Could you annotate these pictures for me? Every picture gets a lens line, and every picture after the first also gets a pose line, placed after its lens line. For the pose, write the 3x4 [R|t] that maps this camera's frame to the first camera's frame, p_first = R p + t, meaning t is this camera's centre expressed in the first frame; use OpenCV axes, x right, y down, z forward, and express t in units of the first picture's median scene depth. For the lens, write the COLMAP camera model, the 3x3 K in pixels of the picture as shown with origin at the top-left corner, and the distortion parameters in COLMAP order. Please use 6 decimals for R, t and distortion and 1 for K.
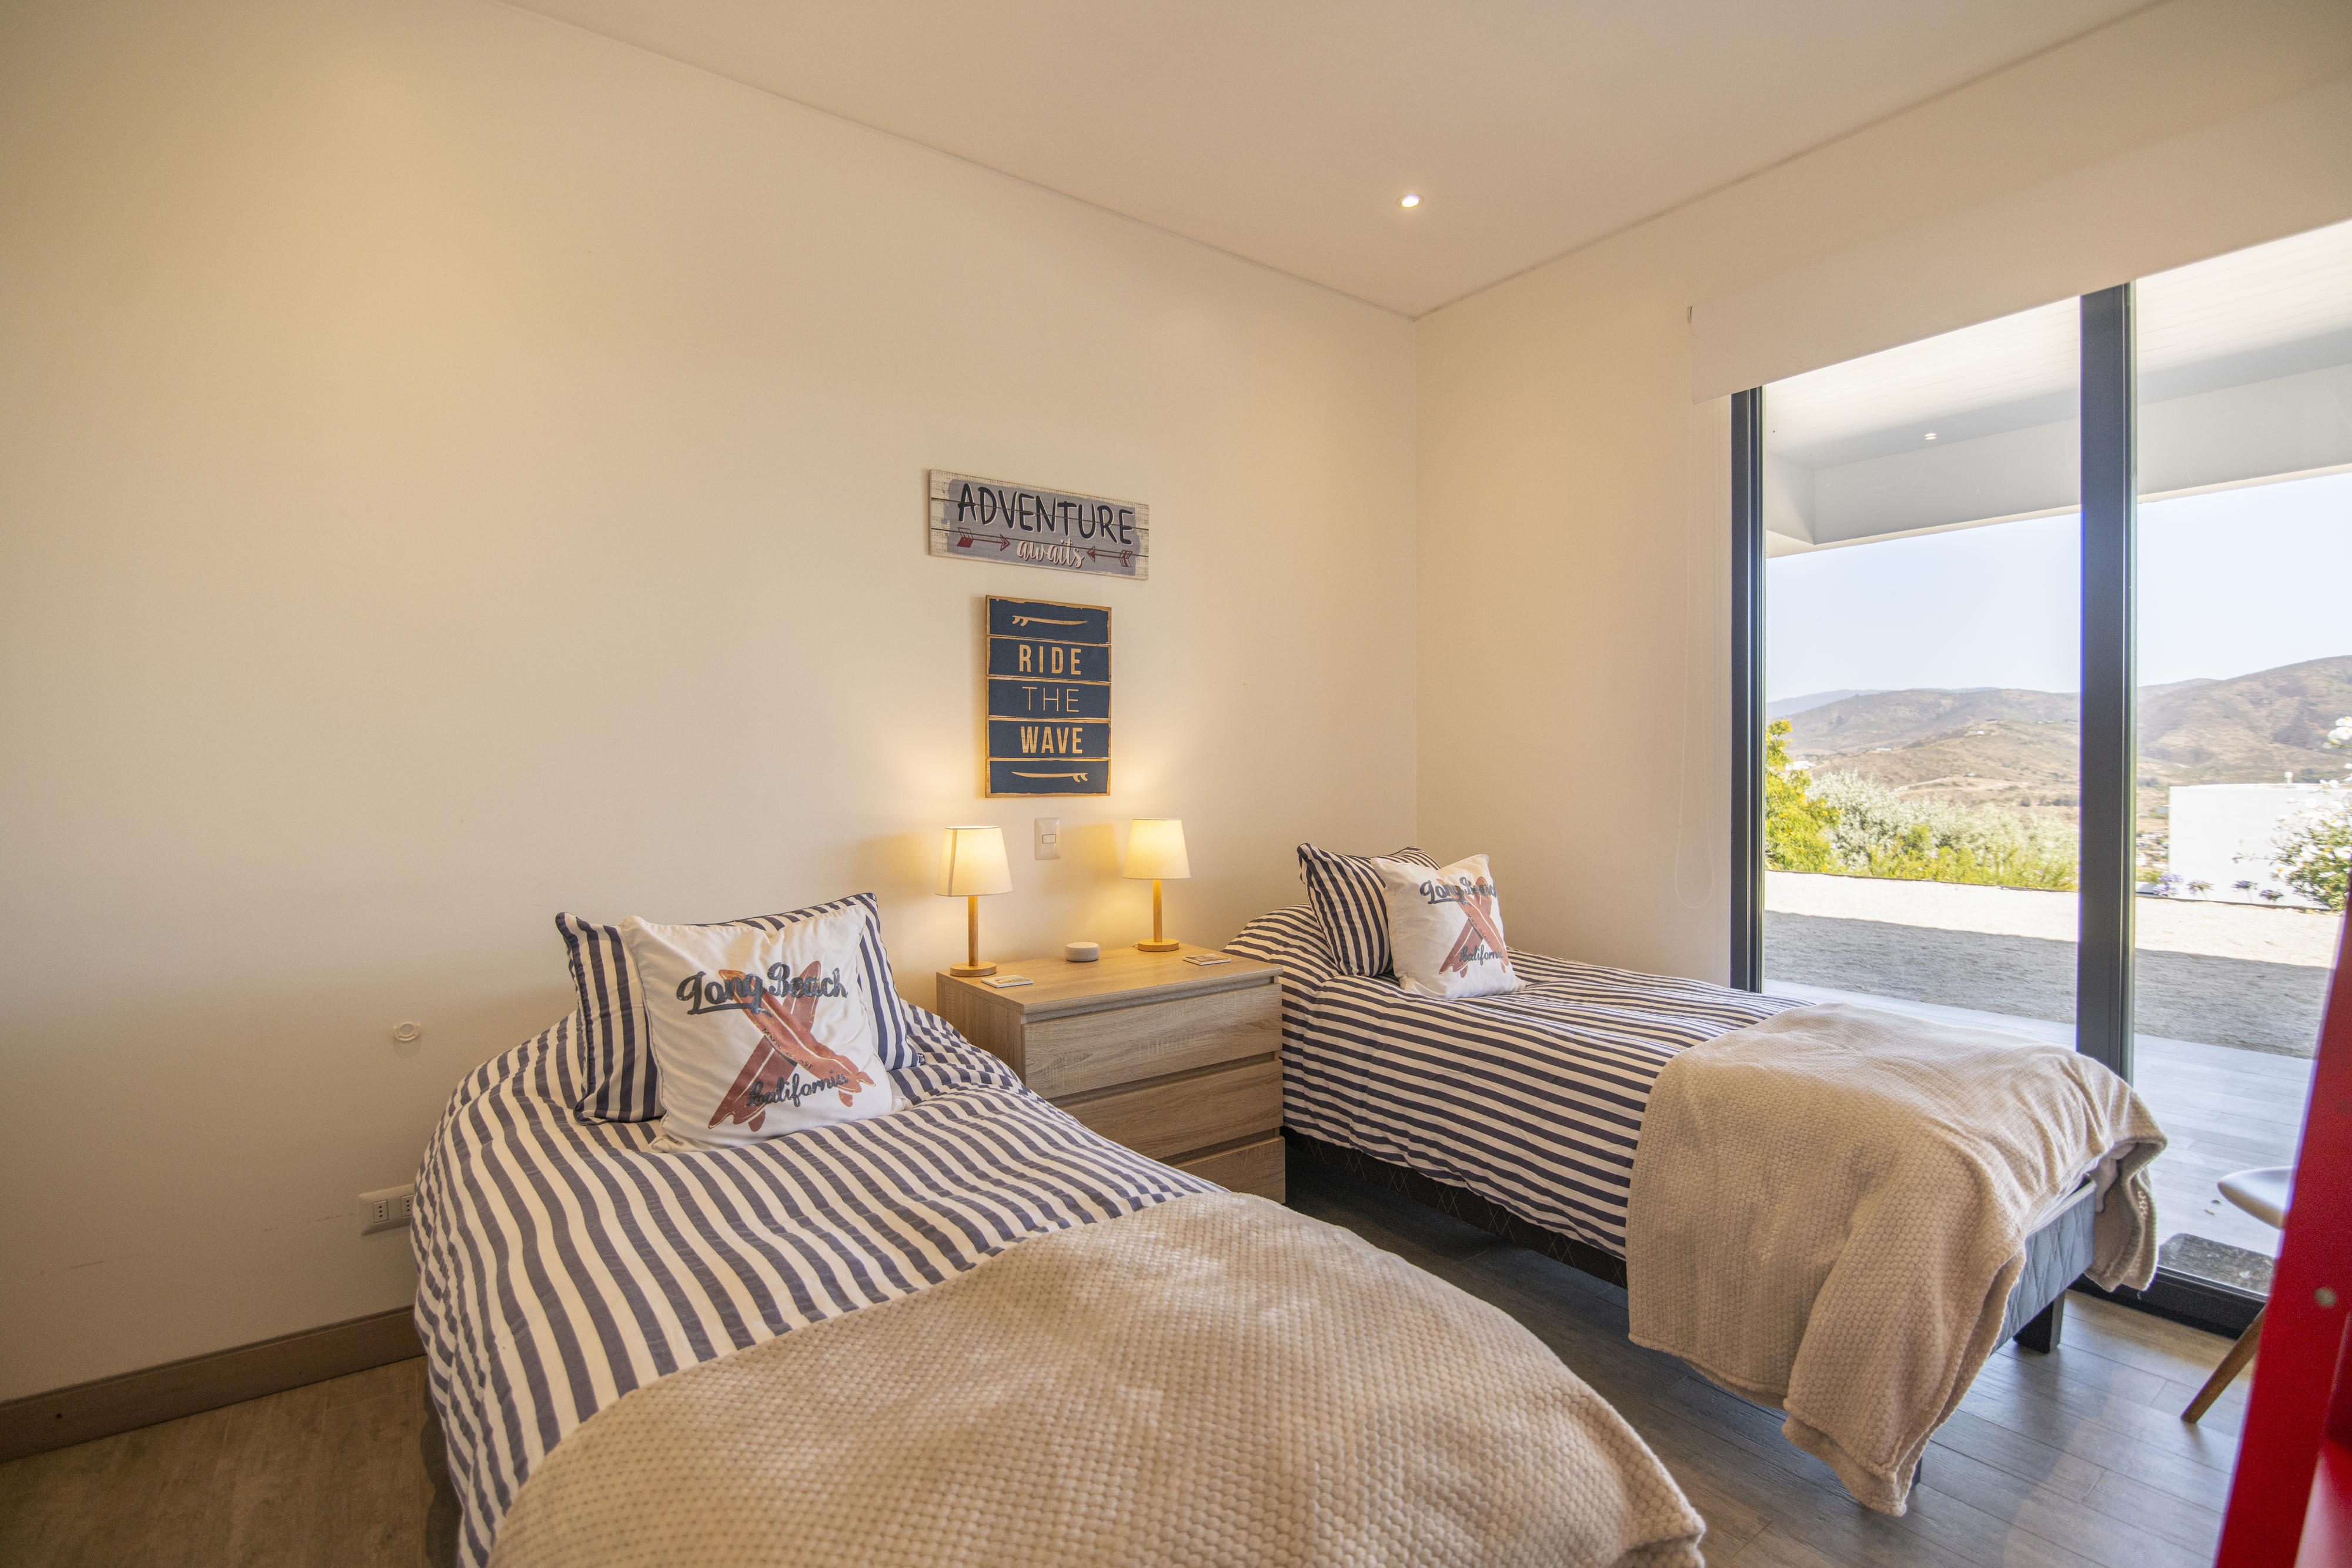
lens RADIAL K [[1098.4, 0, 1172.7], [0, 1098.4, 772.6], [0, 0, 1]] dist [-0.019043, 0.000855]
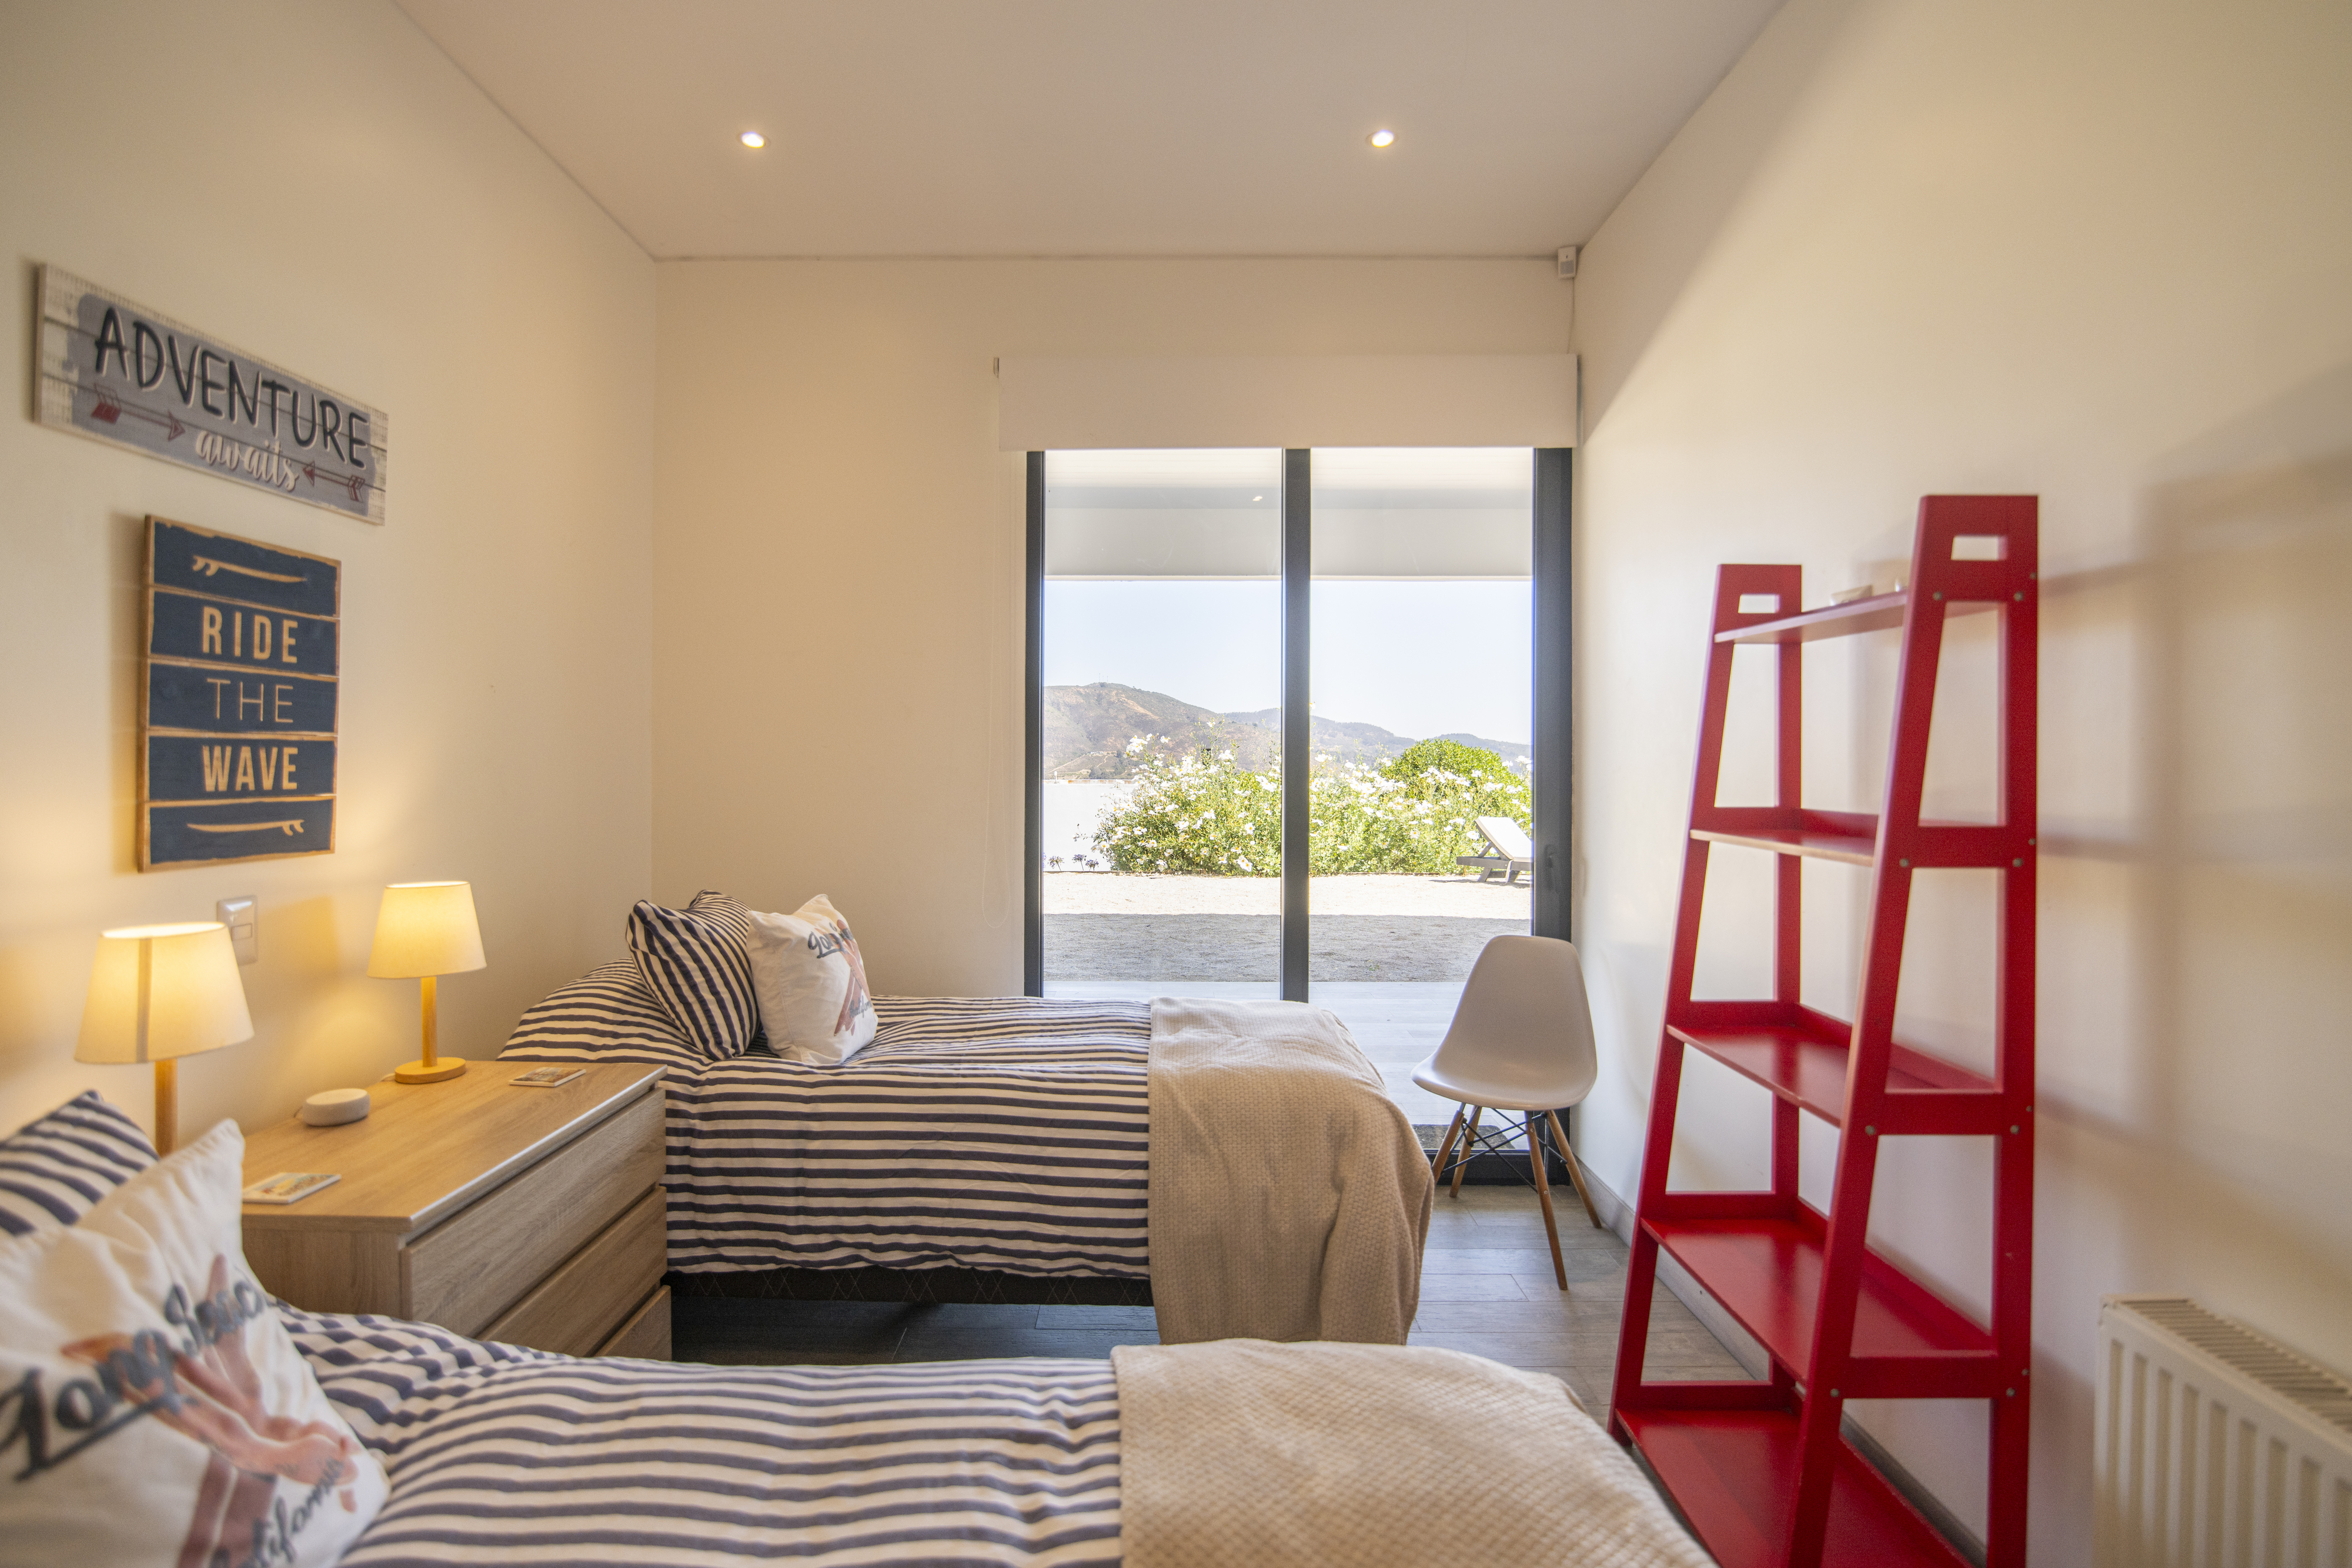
lens RADIAL K [[1127.8, 0, 1145.0], [0, 1127.8, 751.5], [0, 0, 1]] dist [-0.014287, -0.000397]
pose [[0.592293, 0.012077, 0.805632, -0.322199], [-0.002054, 0.999907, -0.013479, -0.032428], [-0.805720, 0.006329, 0.592262, 0.244093]]
